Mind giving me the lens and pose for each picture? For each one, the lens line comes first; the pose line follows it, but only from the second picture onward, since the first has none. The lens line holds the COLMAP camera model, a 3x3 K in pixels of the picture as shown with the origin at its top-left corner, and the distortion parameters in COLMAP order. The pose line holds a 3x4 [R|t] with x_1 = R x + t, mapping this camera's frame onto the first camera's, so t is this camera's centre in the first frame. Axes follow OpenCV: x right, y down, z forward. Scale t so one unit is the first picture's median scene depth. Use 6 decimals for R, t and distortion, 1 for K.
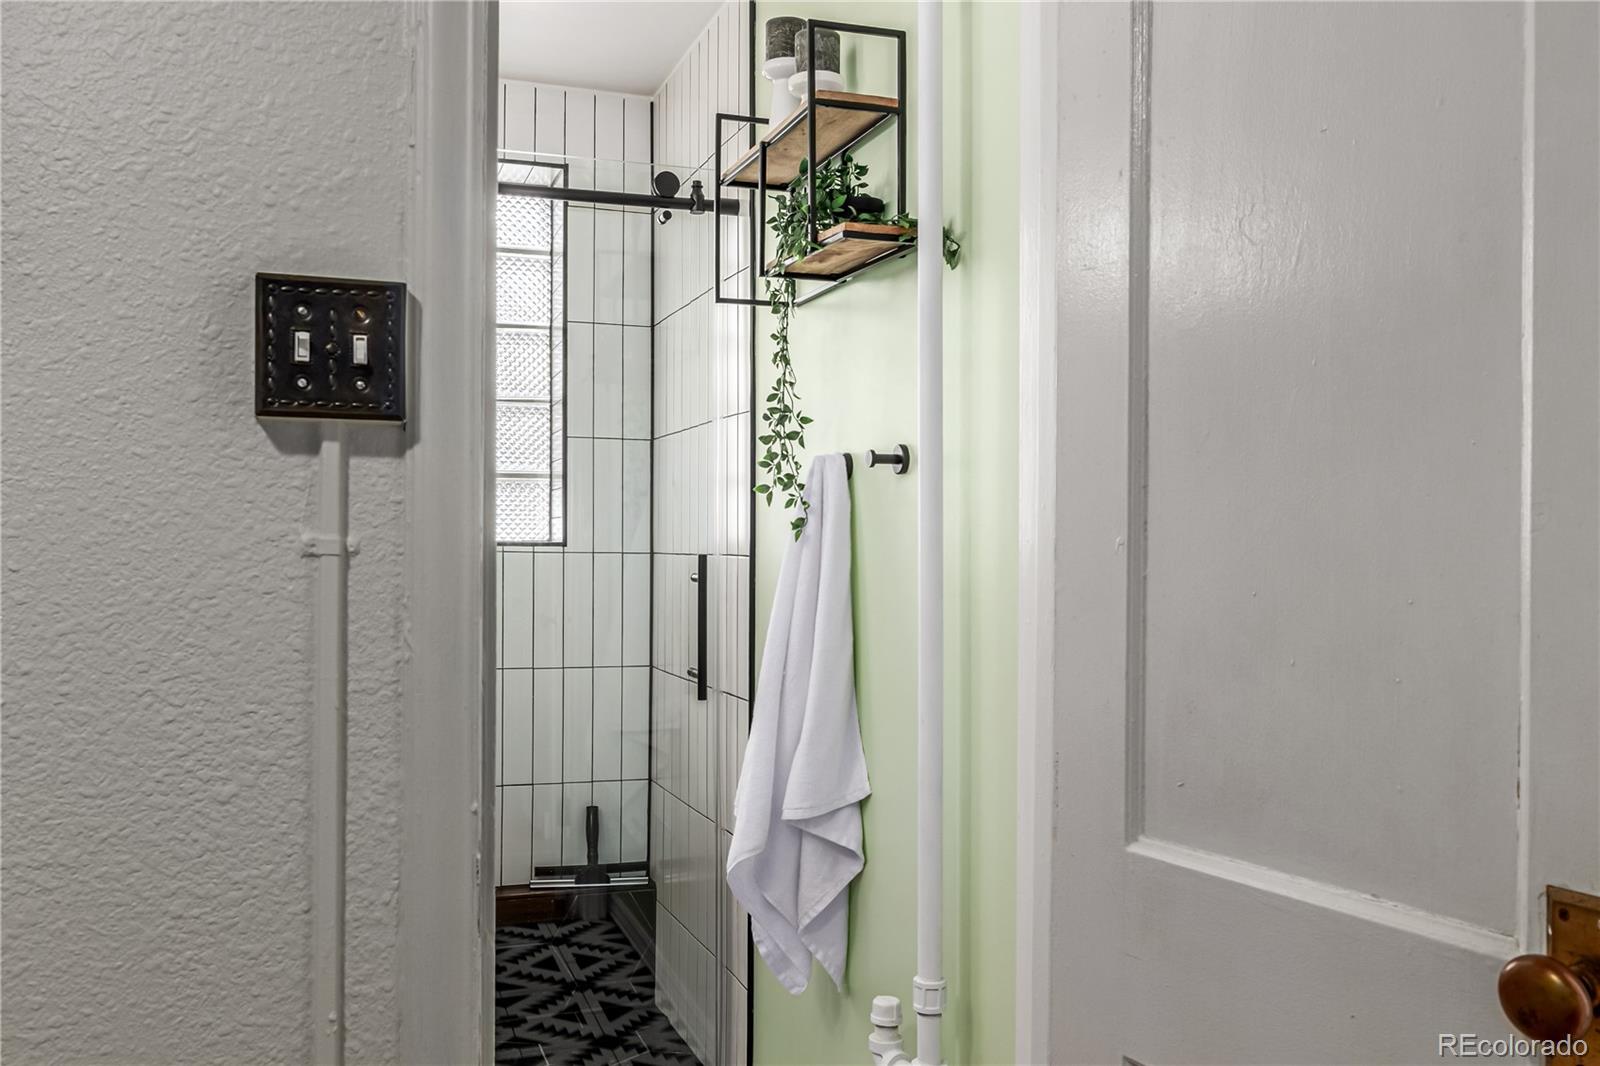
lens RADIAL K [[1397.3, 0, 799.7], [0, 1397.3, 536.3], [0, 0, 1]] dist [0.001716, -0.001405]
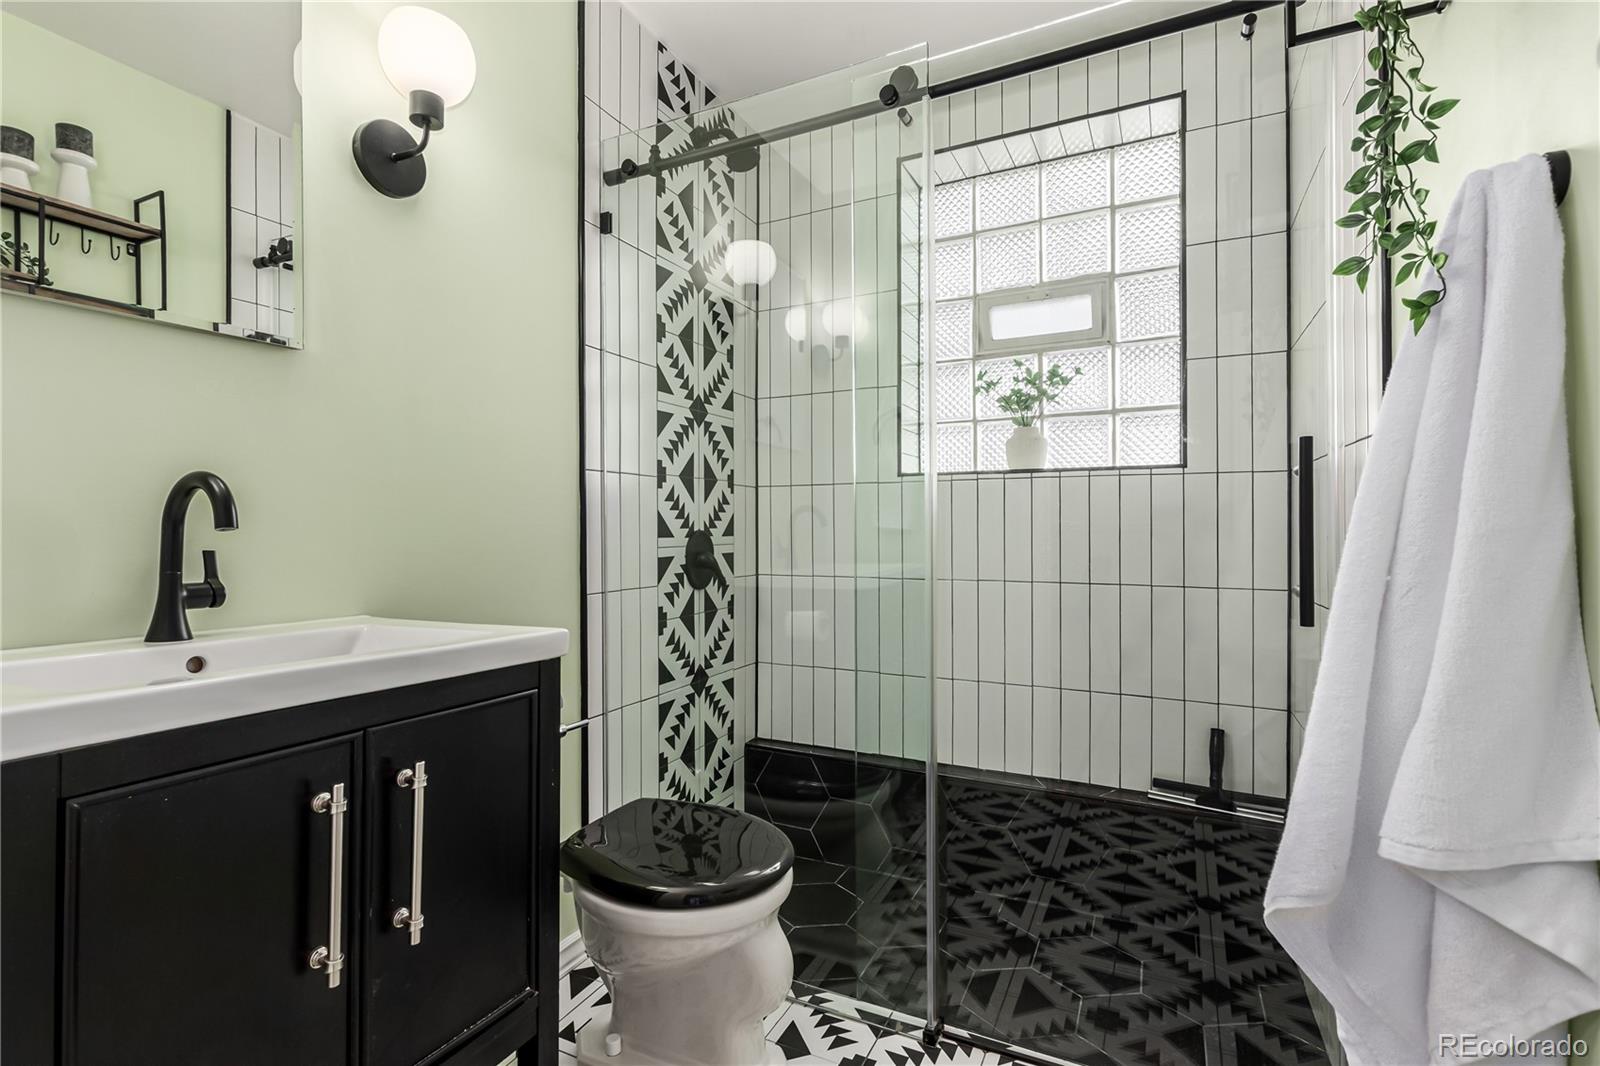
lens RADIAL K [[740.1, 0, 796.2], [0, 740.1, 531.9], [0, 0, 1]] dist [0.003307, -0.002447]
pose [[0.689843, -0.007938, -0.723915, 0.027848], [0.010050, 0.999949, -0.001389, 0.056161], [0.723889, -0.006317, 0.689888, 0.460553]]
